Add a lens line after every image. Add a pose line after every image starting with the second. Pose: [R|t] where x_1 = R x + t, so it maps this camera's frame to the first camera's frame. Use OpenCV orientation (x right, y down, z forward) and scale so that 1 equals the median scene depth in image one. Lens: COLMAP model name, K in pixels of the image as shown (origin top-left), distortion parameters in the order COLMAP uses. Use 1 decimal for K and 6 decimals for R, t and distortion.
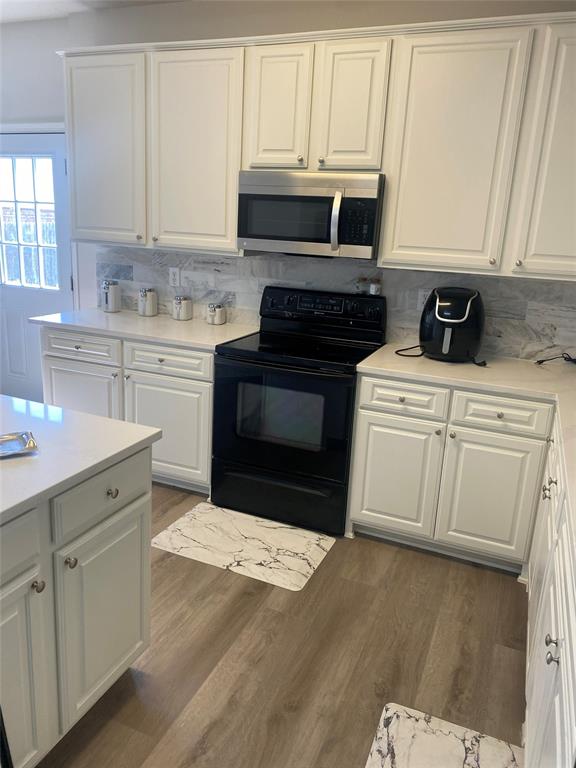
lens RADIAL K [[569.9, 0, 288.0], [0, 569.9, 384.0], [0, 0, 1]] dist [0.007961, -0.024771]
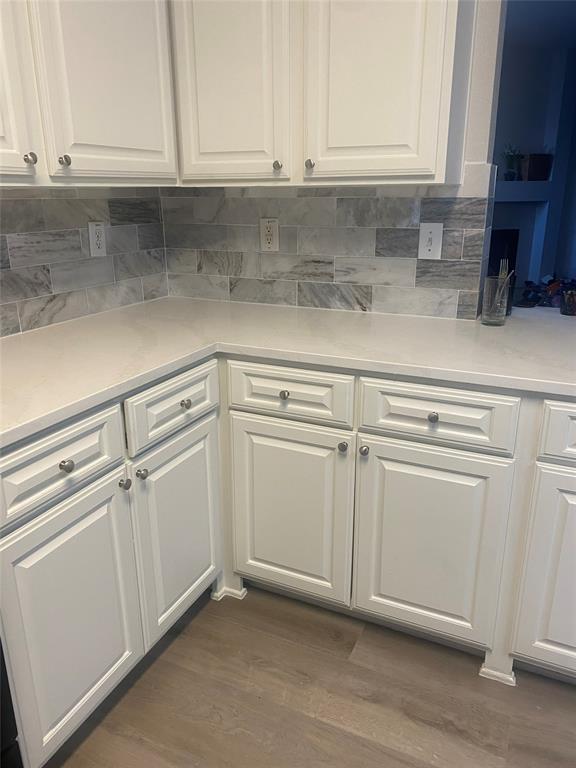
lens RADIAL K [[583.9, 0, 288.0], [0, 583.9, 384.0], [0, 0, 1]] dist [0.011157, -0.008810]
pose [[0.049472, -0.359032, 0.932013, -0.164978], [0.274885, 0.902012, 0.332884, -0.112871], [-0.960203, 0.239728, 0.143317, 0.594581]]
